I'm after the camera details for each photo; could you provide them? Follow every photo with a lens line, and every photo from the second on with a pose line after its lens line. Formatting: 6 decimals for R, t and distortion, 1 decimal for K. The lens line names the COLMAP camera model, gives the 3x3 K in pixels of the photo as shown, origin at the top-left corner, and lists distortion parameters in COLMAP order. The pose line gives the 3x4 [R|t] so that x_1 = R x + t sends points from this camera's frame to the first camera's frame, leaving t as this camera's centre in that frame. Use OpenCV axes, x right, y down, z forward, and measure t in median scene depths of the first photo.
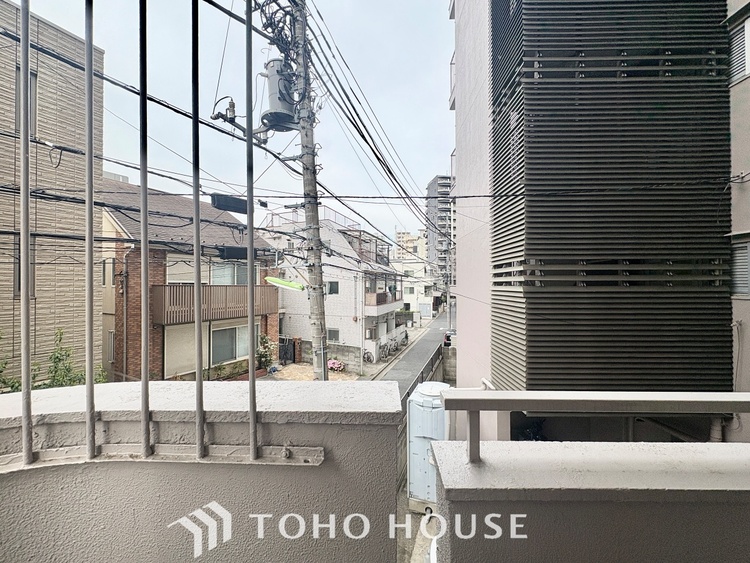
lens RADIAL K [[298.8, 0, 374.6], [0, 298.8, 282.2], [0, 0, 1]] dist [0.001652, 0.000544]
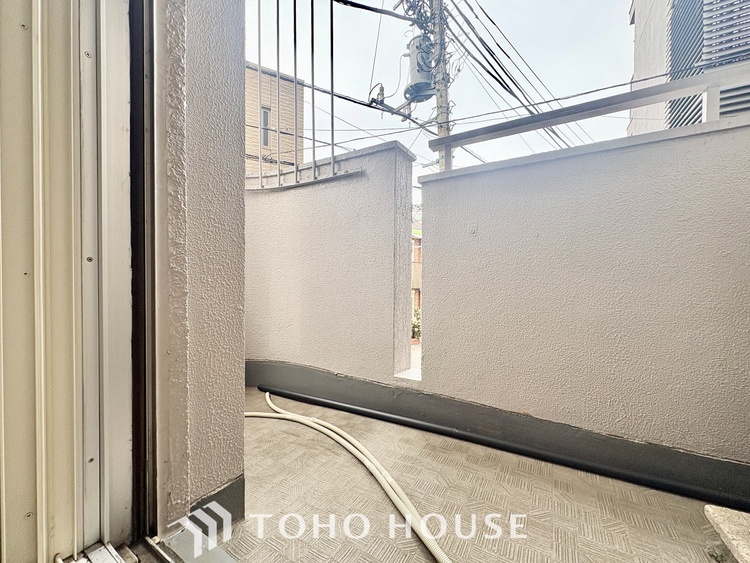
lens RADIAL K [[298.8, 0, 375.2], [0, 298.8, 279.9], [0, 0, 1]] dist [0.001652, 0.000544]
pose [[0.869916, 0.011575, -0.493063, 0.105255], [-0.000854, 0.999758, 0.021963, 0.151009], [0.493198, -0.018685, 0.869716, -0.080435]]
